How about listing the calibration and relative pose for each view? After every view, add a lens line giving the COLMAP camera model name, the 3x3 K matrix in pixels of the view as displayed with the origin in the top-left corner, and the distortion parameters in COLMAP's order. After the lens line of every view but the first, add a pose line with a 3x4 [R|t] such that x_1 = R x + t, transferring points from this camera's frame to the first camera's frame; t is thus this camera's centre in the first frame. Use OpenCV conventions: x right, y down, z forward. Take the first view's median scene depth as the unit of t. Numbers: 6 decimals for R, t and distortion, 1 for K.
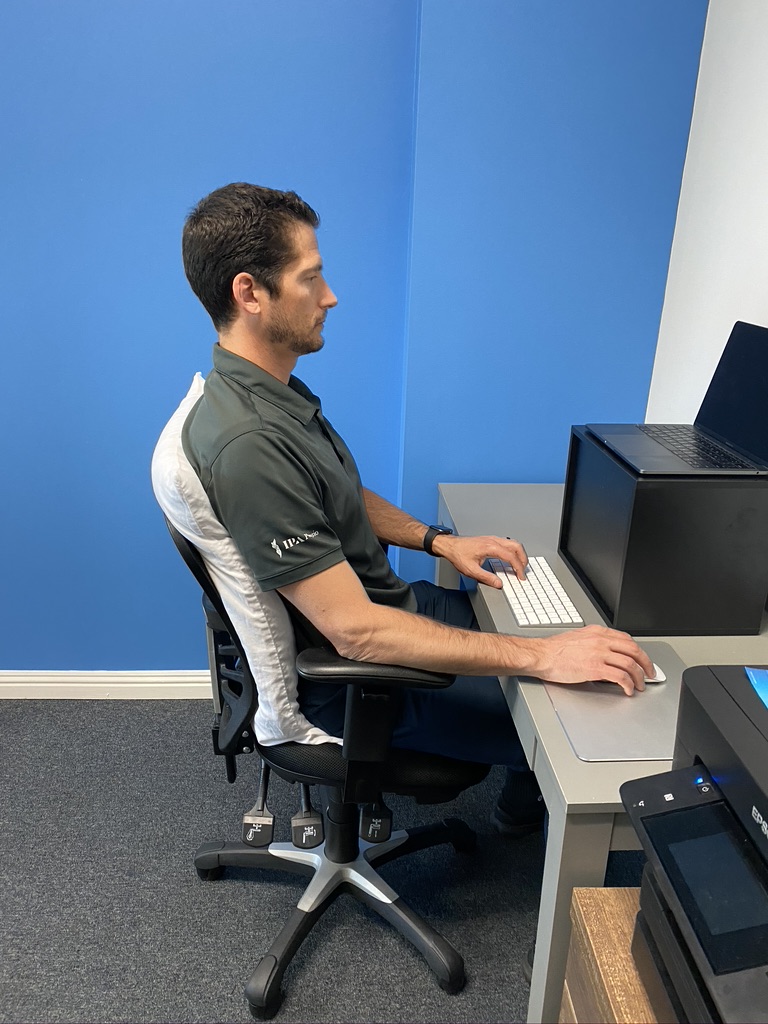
lens RADIAL K [[791.3, 0, 384.4], [0, 791.3, 515.6], [0, 0, 1]] dist [0.035036, -0.032149]
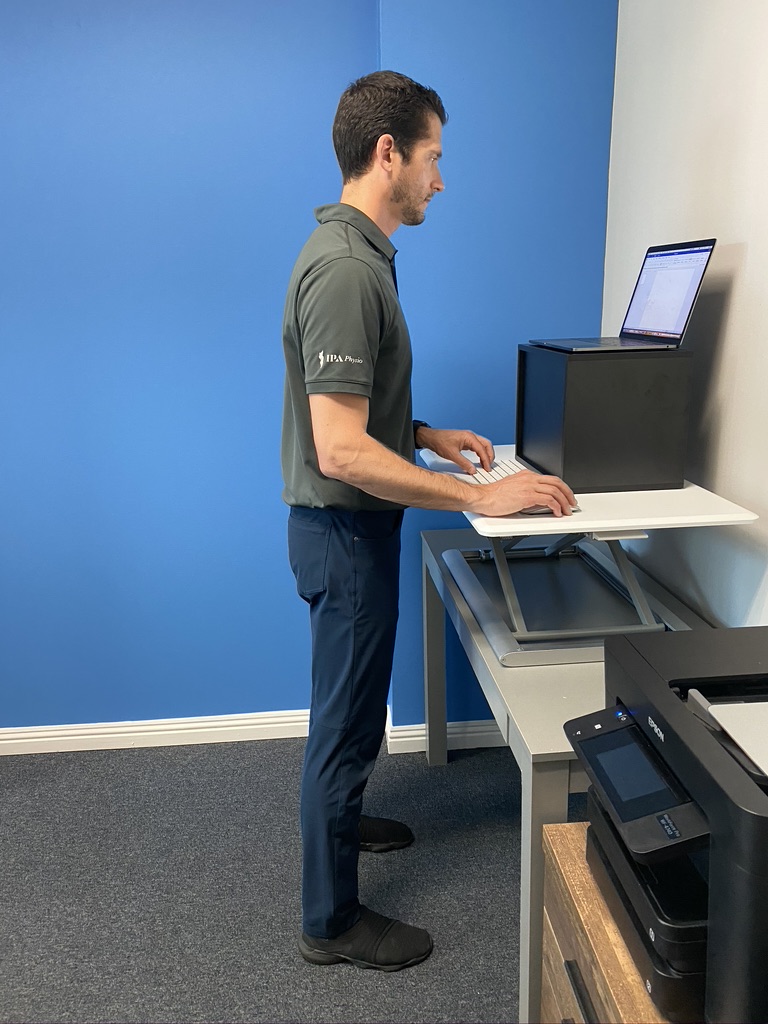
lens RADIAL K [[791.3, 0, 381.8], [0, 791.3, 503.1], [0, 0, 1]] dist [0.035036, -0.032149]
pose [[0.998207, -0.057283, 0.017373, -0.008449], [0.058767, 0.993006, -0.102401, 0.045944], [-0.011386, 0.103238, 0.994591, -0.205317]]
